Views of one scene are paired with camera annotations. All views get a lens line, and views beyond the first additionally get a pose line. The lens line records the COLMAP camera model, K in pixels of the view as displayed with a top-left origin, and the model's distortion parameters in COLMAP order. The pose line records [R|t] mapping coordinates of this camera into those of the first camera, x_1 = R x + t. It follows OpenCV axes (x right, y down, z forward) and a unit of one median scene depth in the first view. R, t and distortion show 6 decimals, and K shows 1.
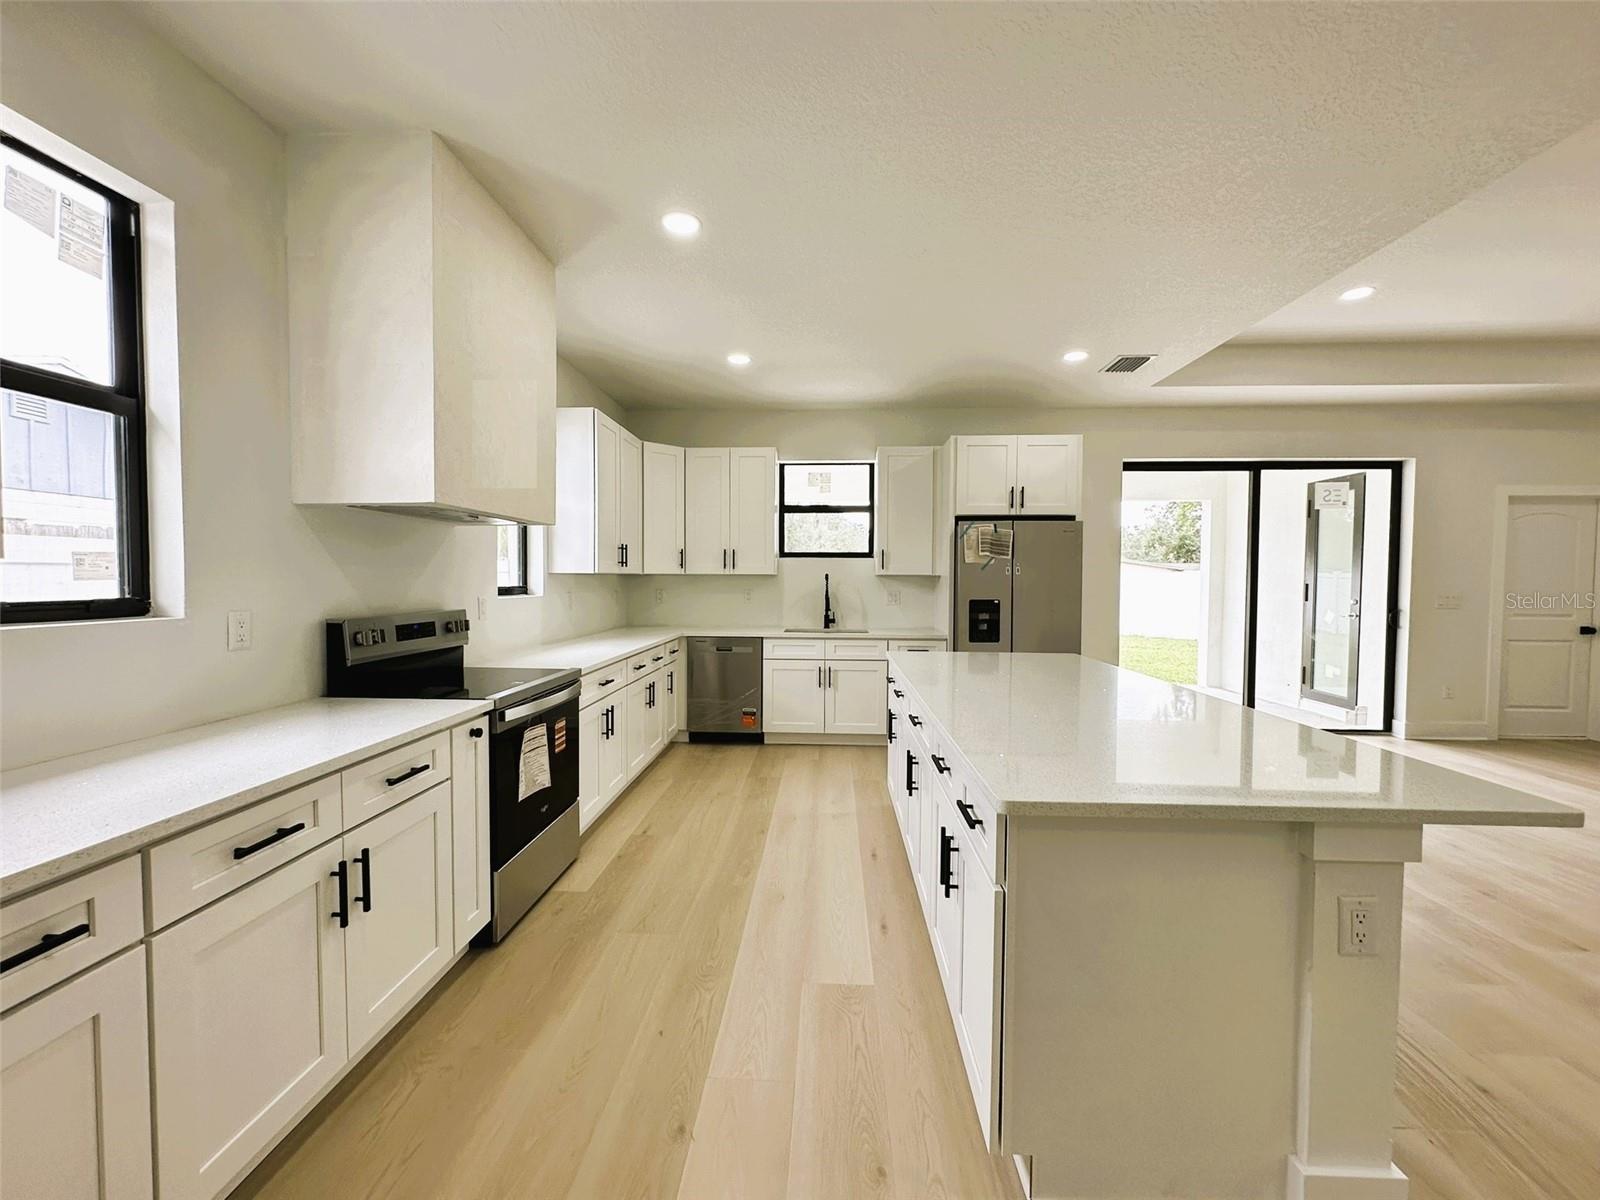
lens RADIAL K [[638.8, 0, 800.0], [0, 638.8, 600.0], [0, 0, 1]] dist [-0.001755, 0.000077]
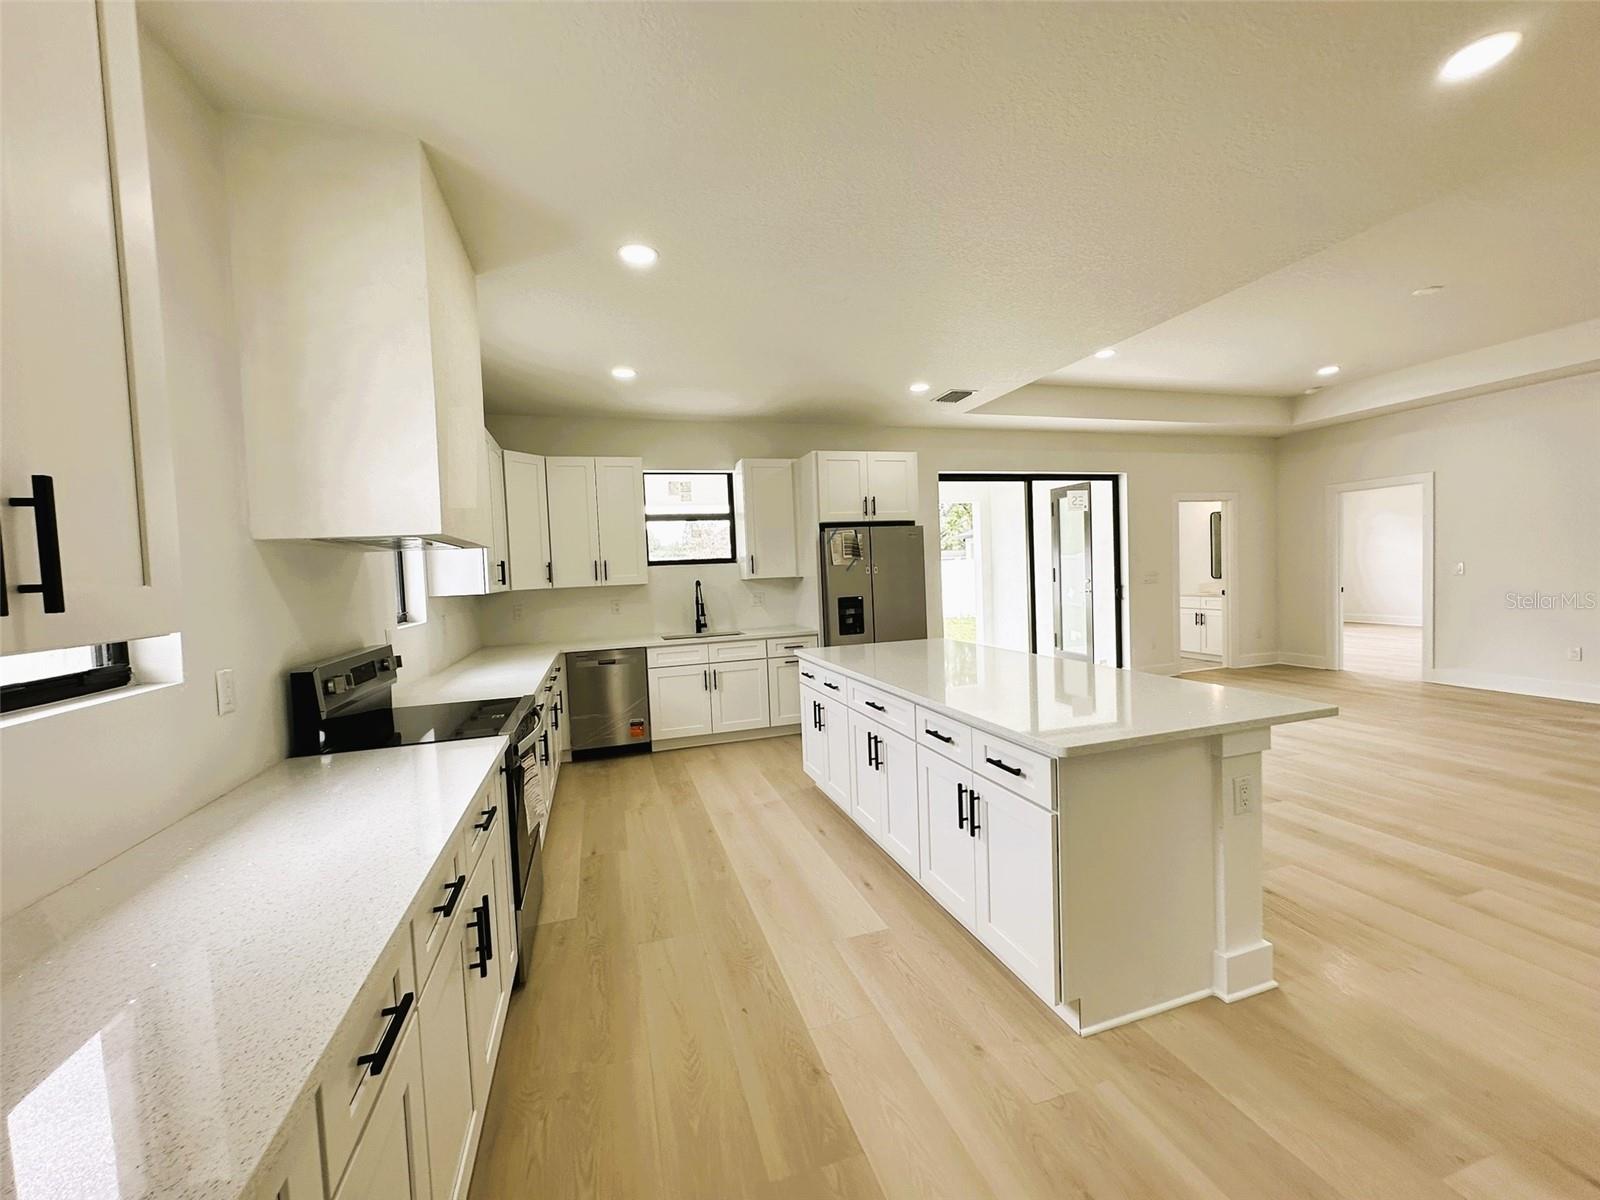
lens RADIAL K [[638.8, 0, 800.0], [0, 638.8, 600.0], [0, 0, 1]] dist [-0.001755, 0.000077]
pose [[0.936914, -0.061346, 0.344135, -0.184827], [0.059801, 0.998096, 0.015112, -0.017447], [-0.344407, 0.006421, 0.938799, -0.031631]]
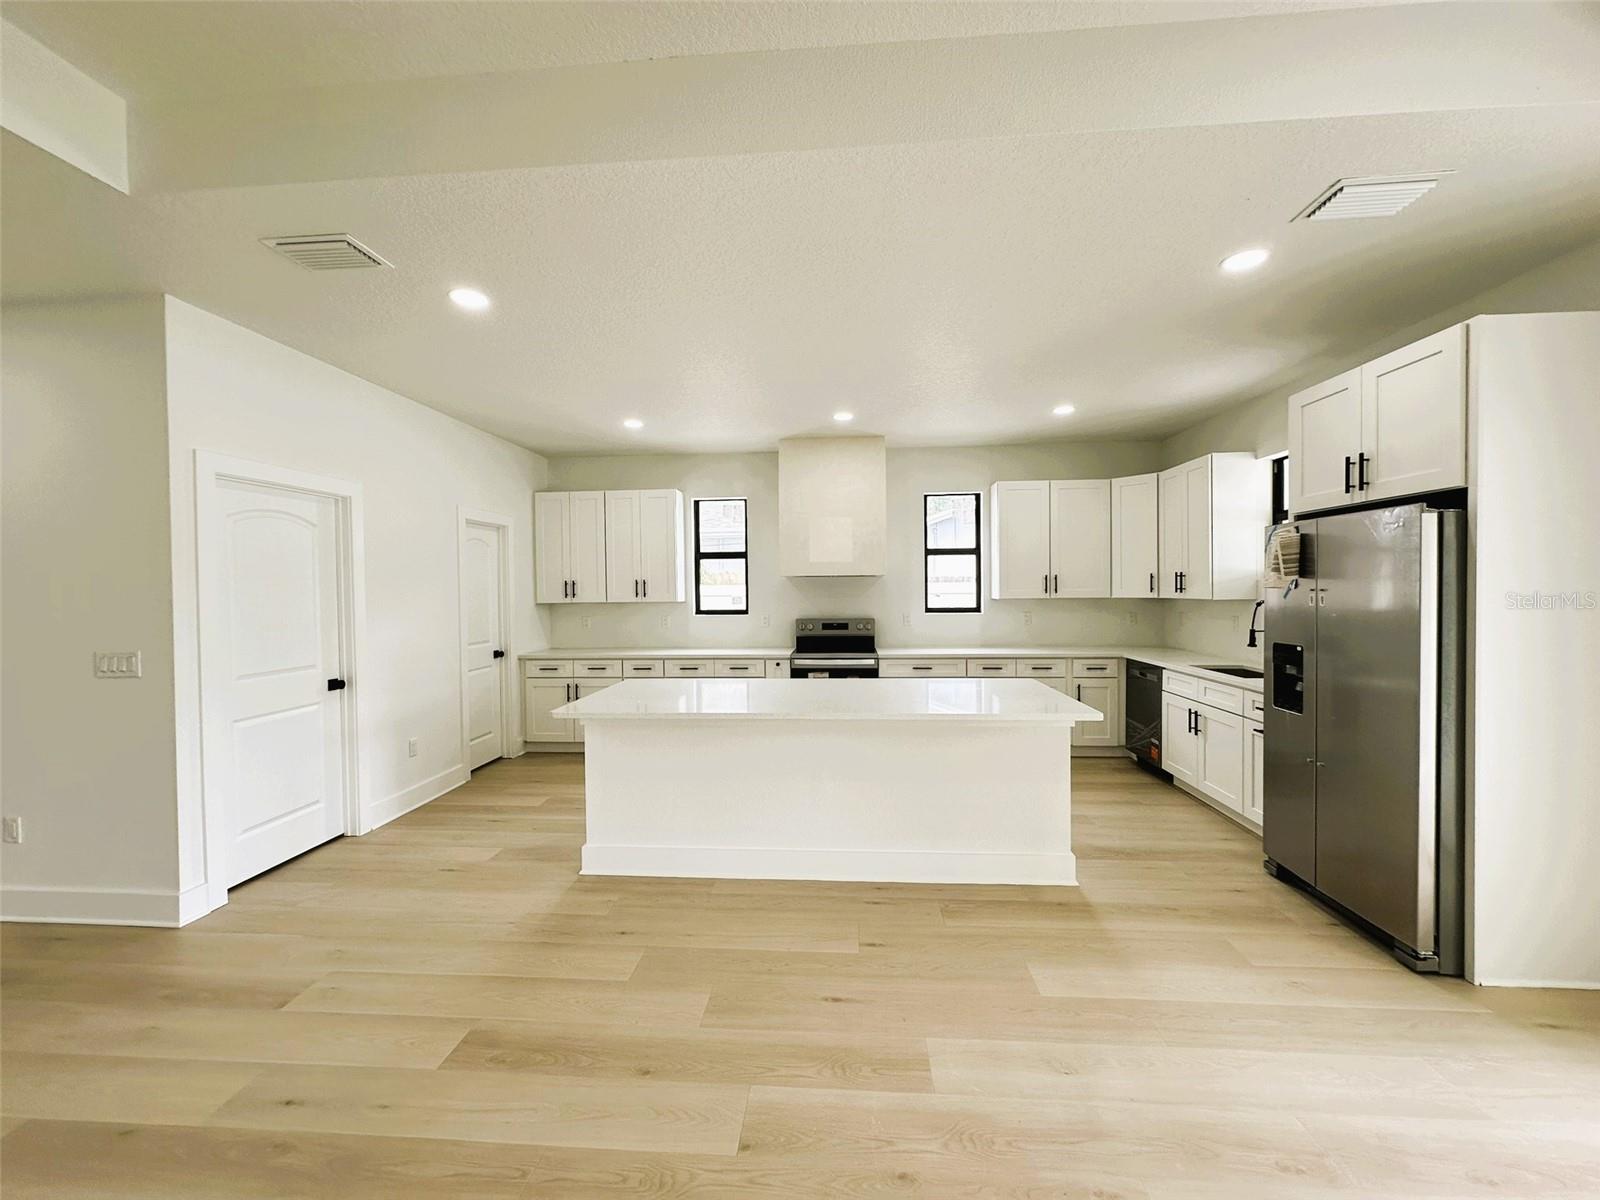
lens RADIAL K [[638.8, 0, 800.0], [0, 638.8, 600.0], [0, 0, 1]] dist [-0.001755, 0.000077]
pose [[-0.024211, 0.012478, -0.999629, 0.950126], [-0.024900, 0.999604, 0.013081, -0.041119], [0.999397, 0.025207, -0.023891, 0.520474]]
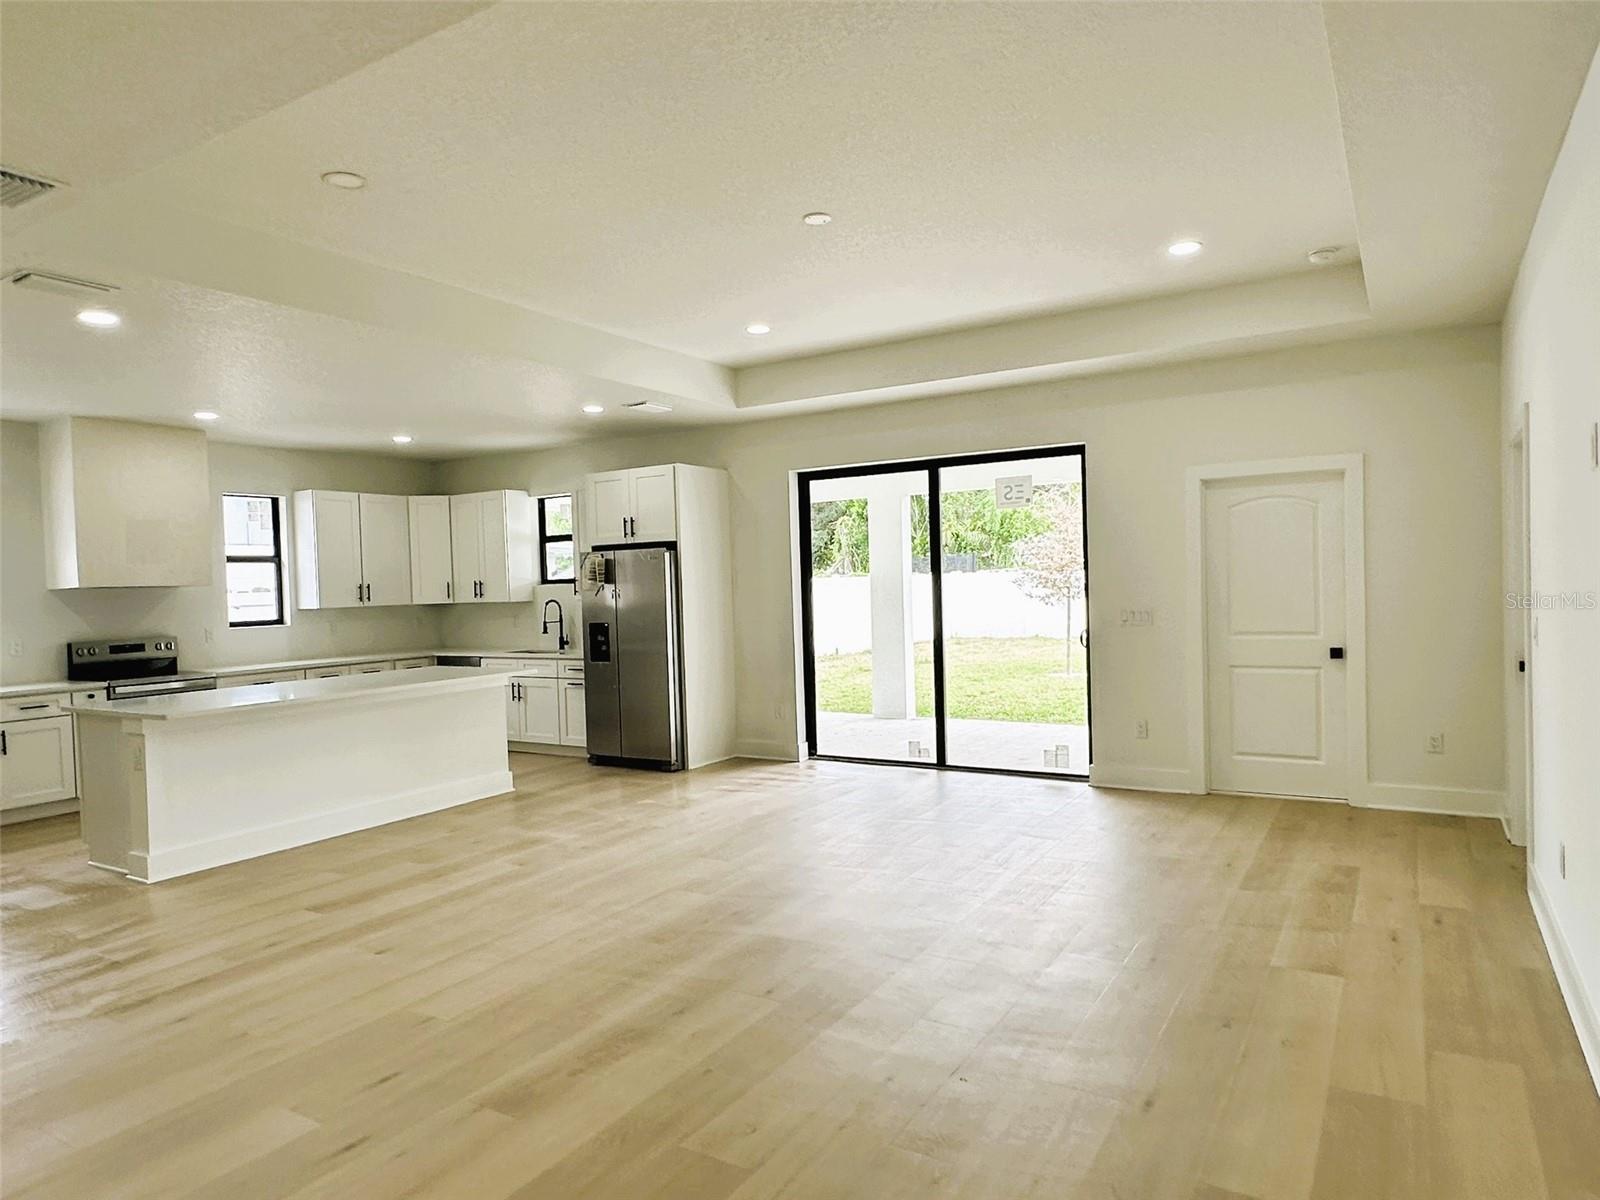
lens RADIAL K [[998.6, 0, 788.8], [0, 998.6, 604.8], [0, 0, 1]] dist [-0.001513, 0.000300]
pose [[0.874040, -0.021395, -0.485383, 1.413329], [0.018234, 0.999771, -0.011235, -0.006383], [0.485512, 0.000969, 0.874229, -0.345695]]
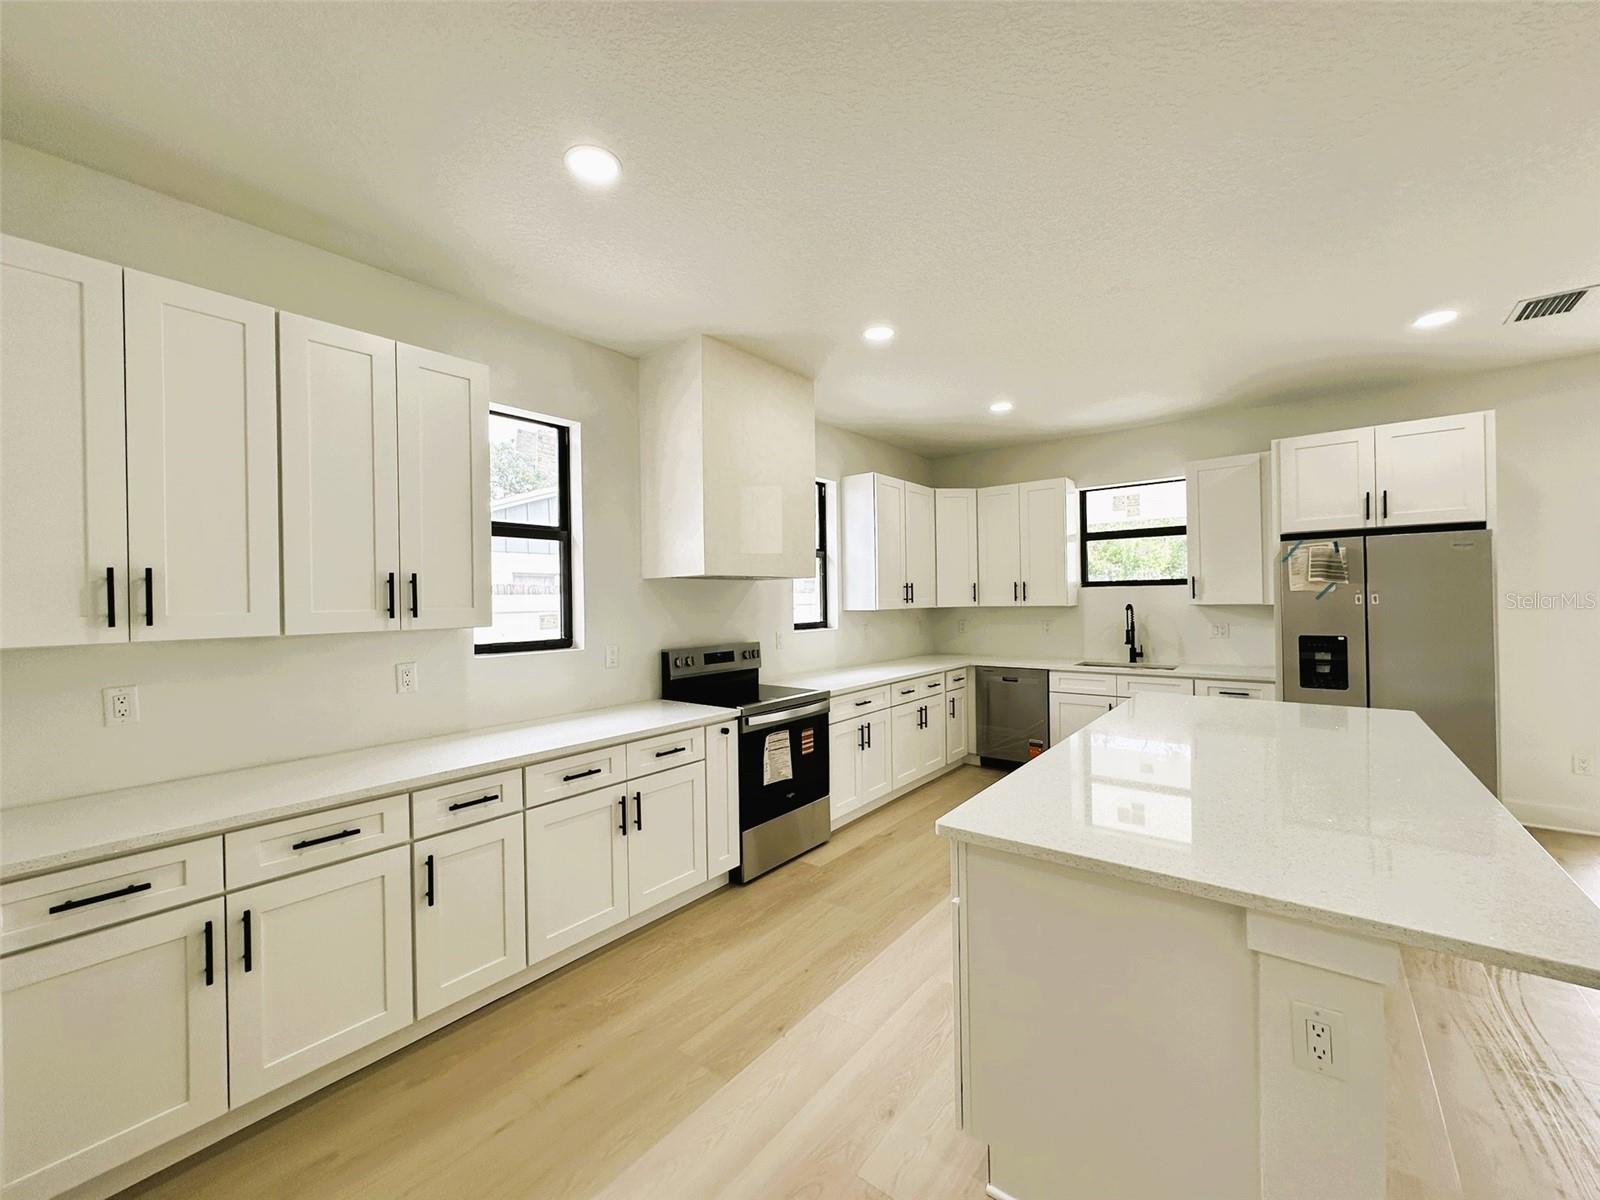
lens RADIAL K [[641.9, 0, 800.0], [0, 641.9, 600.0], [0, 0, 1]] dist [-0.000214, -0.000070]
pose [[0.813934, -0.017950, -0.580680, 0.223585], [0.000300, 0.999535, -0.030478, -0.021359], [0.580957, 0.024633, 0.813561, -0.046645]]
